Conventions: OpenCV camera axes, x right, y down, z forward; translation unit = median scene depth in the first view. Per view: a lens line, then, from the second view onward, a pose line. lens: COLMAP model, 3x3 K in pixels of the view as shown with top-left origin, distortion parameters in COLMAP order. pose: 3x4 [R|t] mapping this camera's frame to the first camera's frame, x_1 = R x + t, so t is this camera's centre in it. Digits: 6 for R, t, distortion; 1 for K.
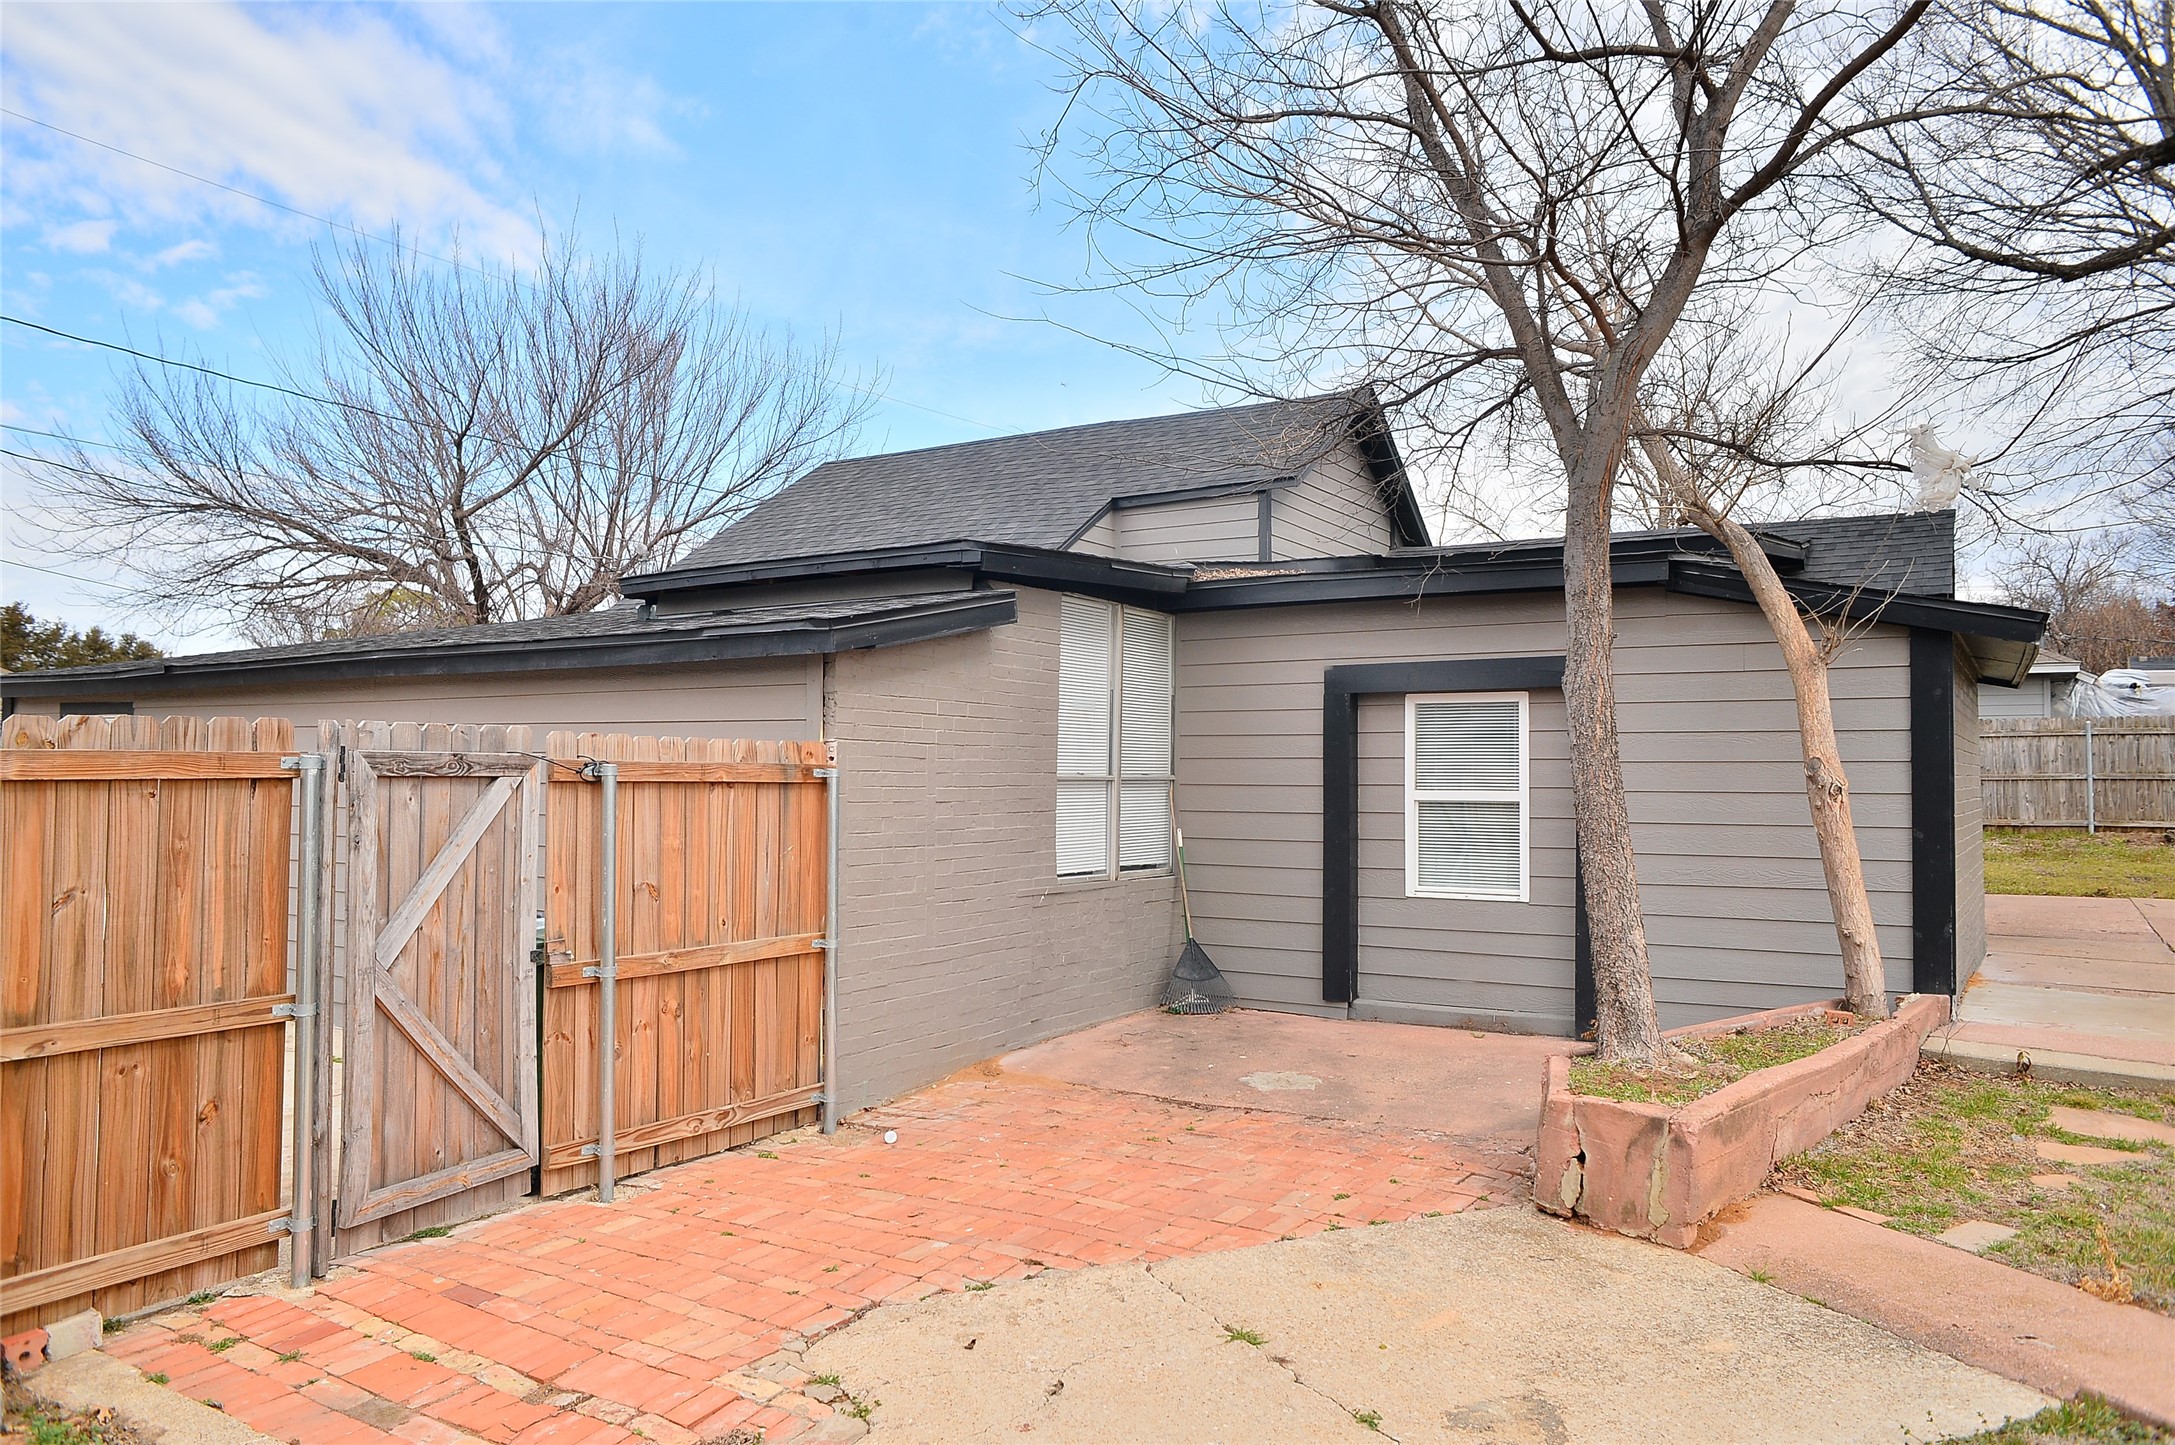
lens RADIAL K [[1474.1, 0, 1084.1], [0, 1474.1, 719.8], [0, 0, 1]] dist [-0.077217, 0.062564]
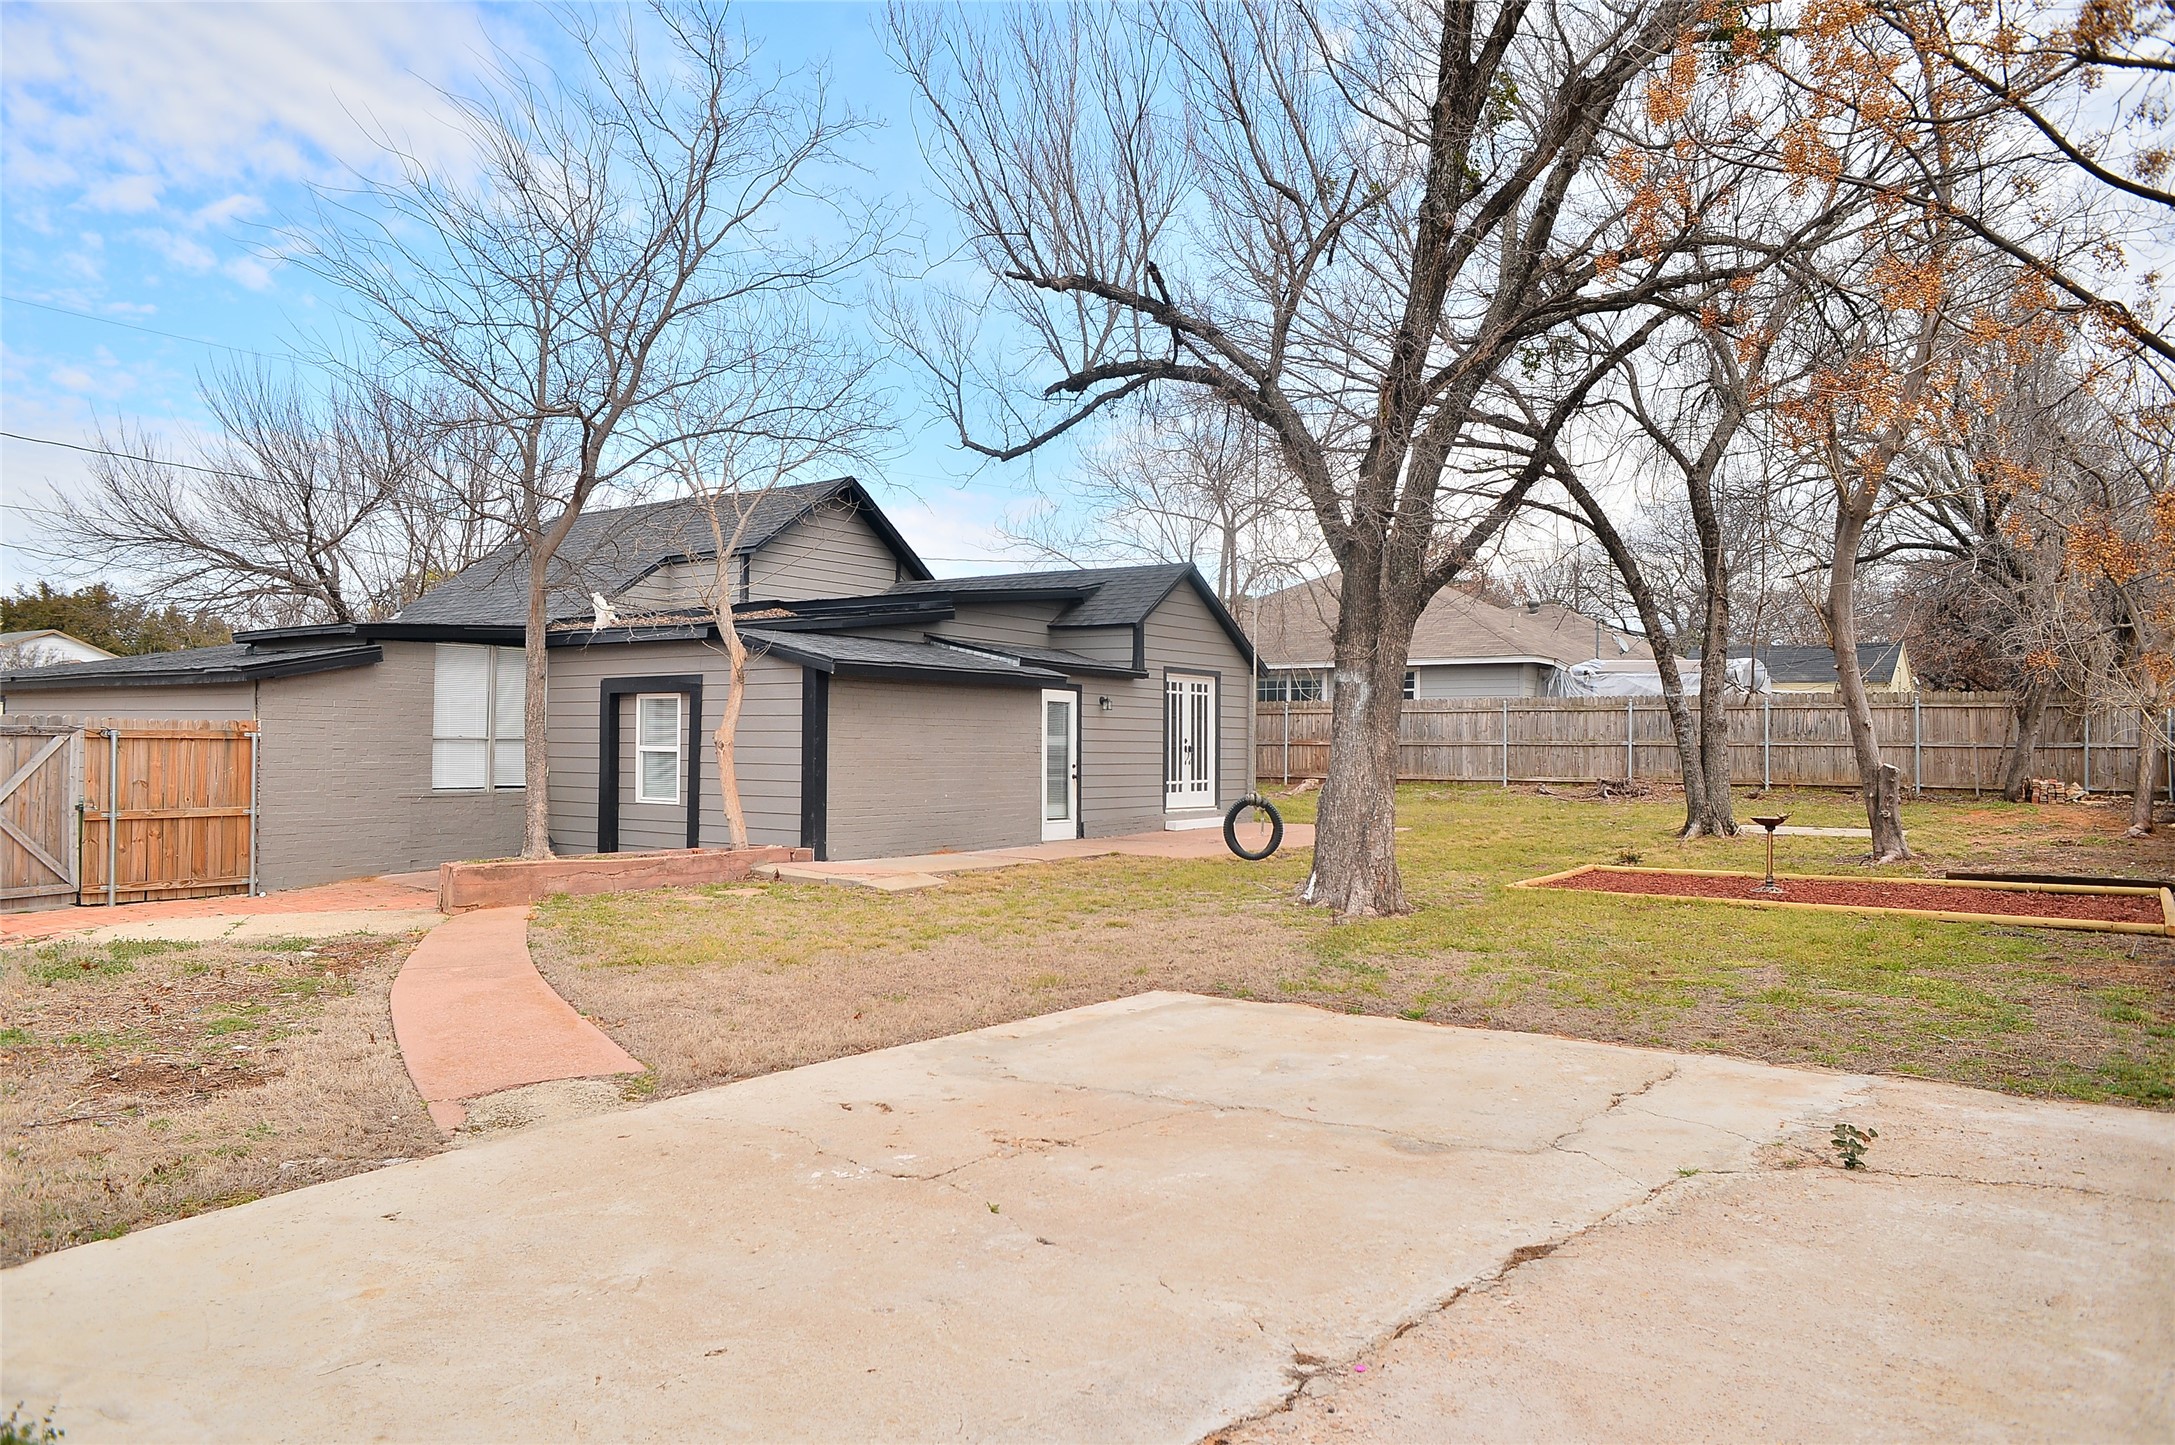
lens RADIAL K [[1474.1, 0, 1089.3], [0, 1474.1, 719.8], [0, 0, 1]] dist [-0.077217, 0.062564]
pose [[0.998820, 0.001644, -0.048527, 1.093186], [-0.000584, 0.999761, 0.021857, -0.031501], [0.048552, -0.021803, 0.998583, -1.018930]]
